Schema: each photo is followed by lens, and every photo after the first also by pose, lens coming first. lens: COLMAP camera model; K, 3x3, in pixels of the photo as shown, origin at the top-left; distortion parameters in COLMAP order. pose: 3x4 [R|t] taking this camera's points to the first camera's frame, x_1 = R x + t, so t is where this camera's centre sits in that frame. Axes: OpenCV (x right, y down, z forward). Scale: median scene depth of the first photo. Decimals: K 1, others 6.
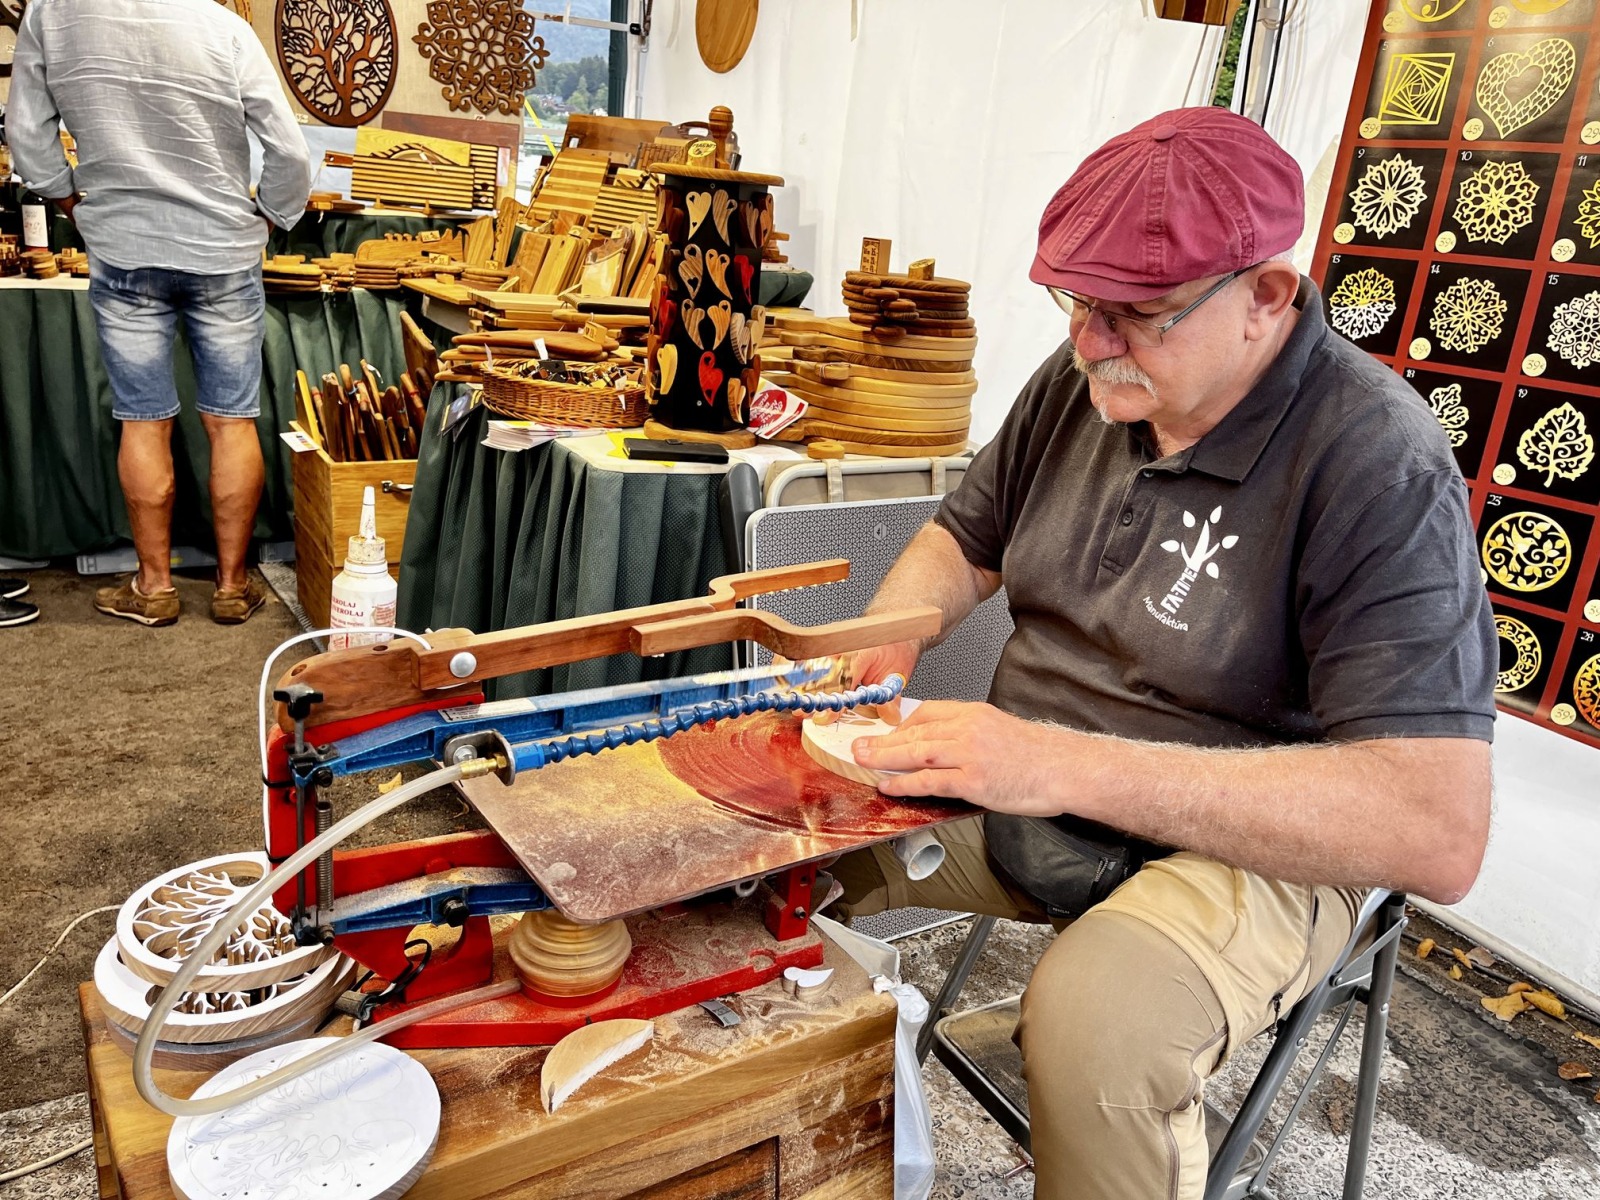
lens RADIAL K [[1196.5, 0, 806.0], [0, 1196.5, 612.9], [0, 0, 1]] dist [0.020763, -0.010305]
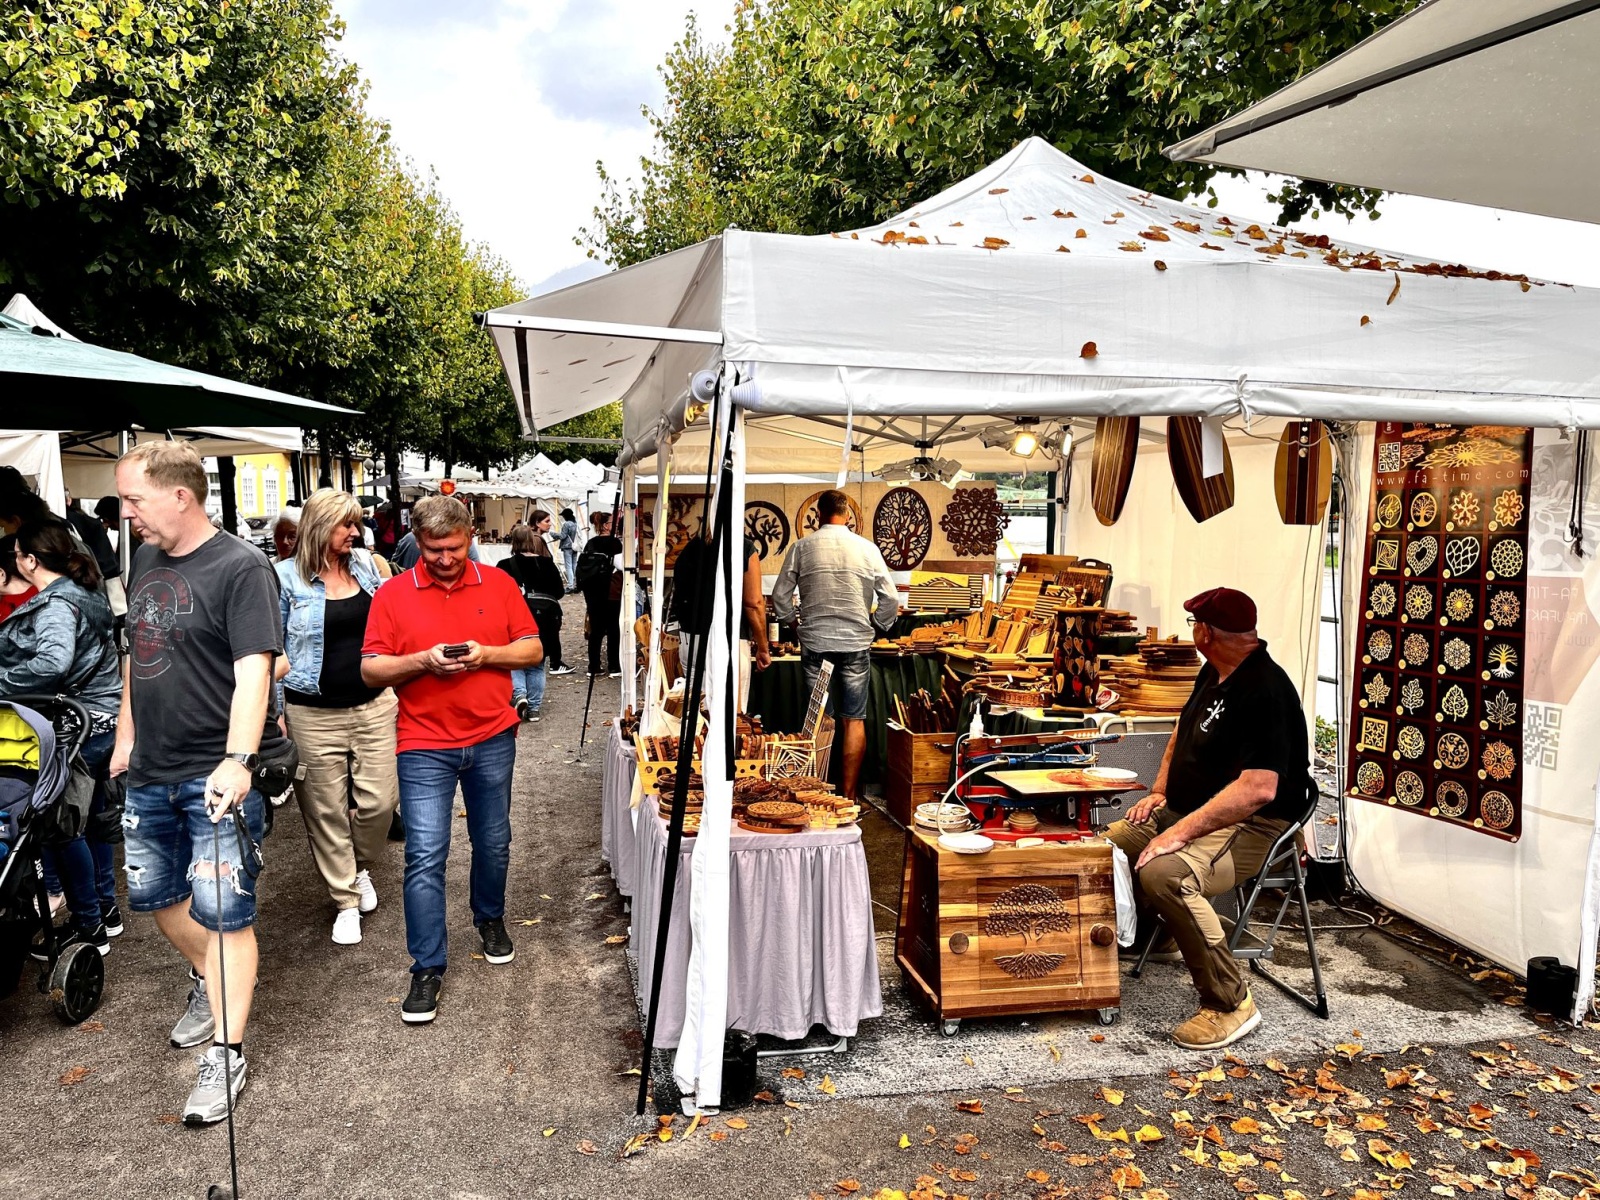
lens RADIAL K [[1196.5, 0, 796.6], [0, 1196.5, 607.5], [0, 0, 1]] dist [0.020763, -0.010305]
pose [[0.929231, -0.056960, -0.365083, 0.190351], [-0.047872, 0.961161, -0.271805, 0.227206], [0.366385, 0.270047, 0.890414, -0.953808]]
